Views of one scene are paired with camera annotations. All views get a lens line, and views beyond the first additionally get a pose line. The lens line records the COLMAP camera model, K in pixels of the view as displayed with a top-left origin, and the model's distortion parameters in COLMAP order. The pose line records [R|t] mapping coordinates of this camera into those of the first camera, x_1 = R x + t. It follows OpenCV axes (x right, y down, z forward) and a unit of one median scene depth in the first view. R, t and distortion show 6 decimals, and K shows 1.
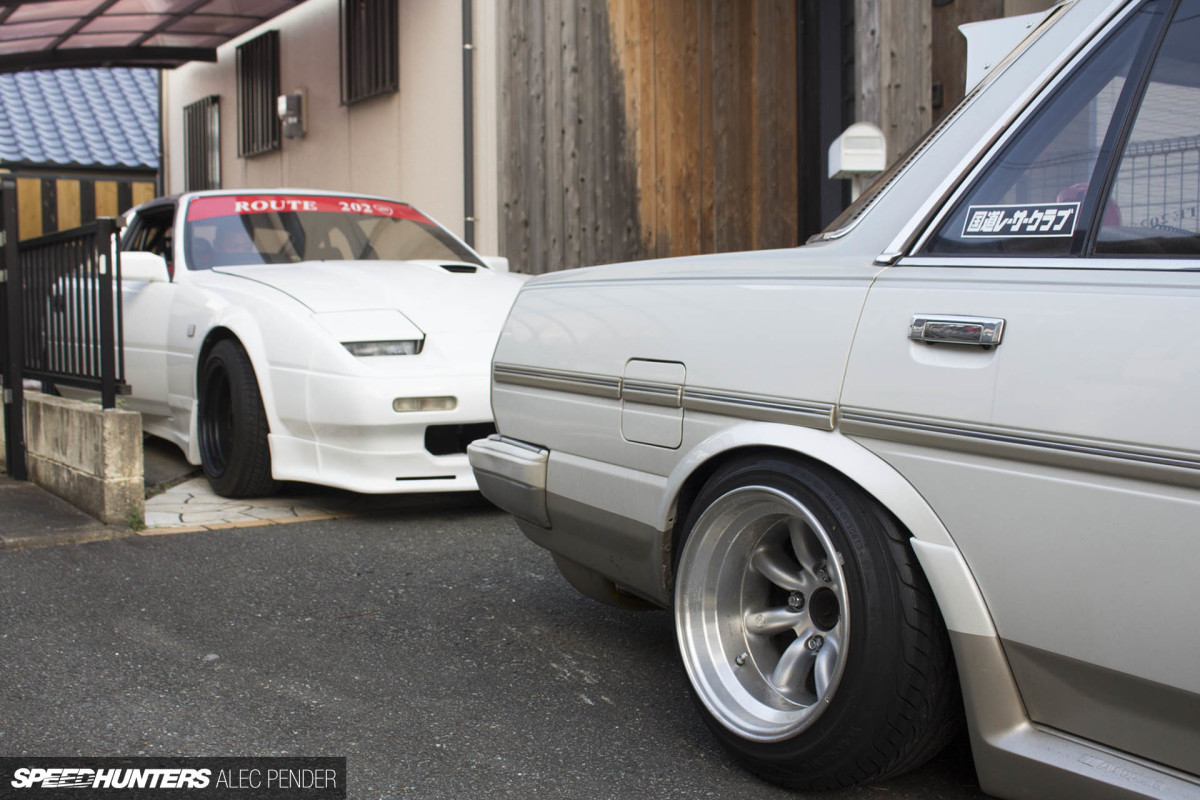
lens RADIAL K [[1318.0, 0, 596.0], [0, 1318.0, 399.3], [0, 0, 1]] dist [-0.087377, 0.000000]
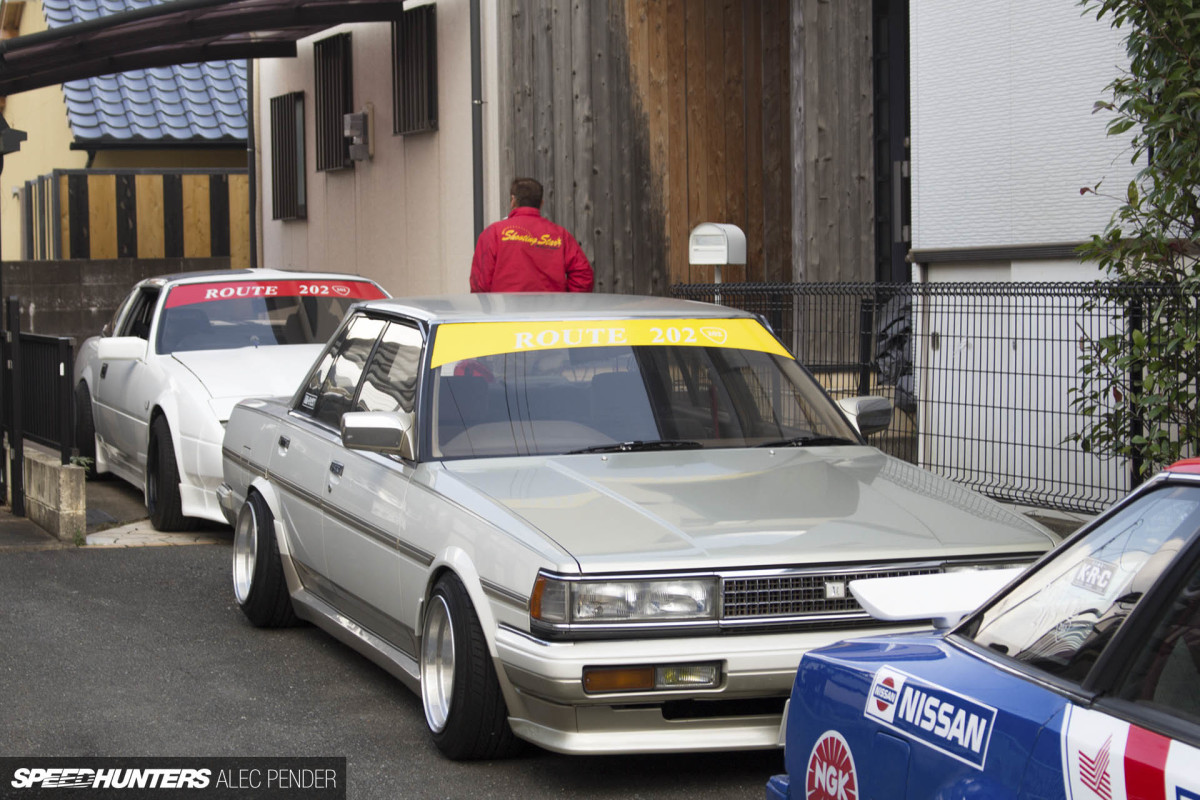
lens RADIAL K [[2725.5, 0, 601.3], [0, 2725.5, 402.2], [0, 0, 1]] dist [0.051158, 0.000000]
pose [[0.964475, 0.006131, -0.264102, 0.527865], [-0.010505, 0.999830, -0.015153, -0.011931], [0.263964, 0.017389, 0.964376, -0.939991]]
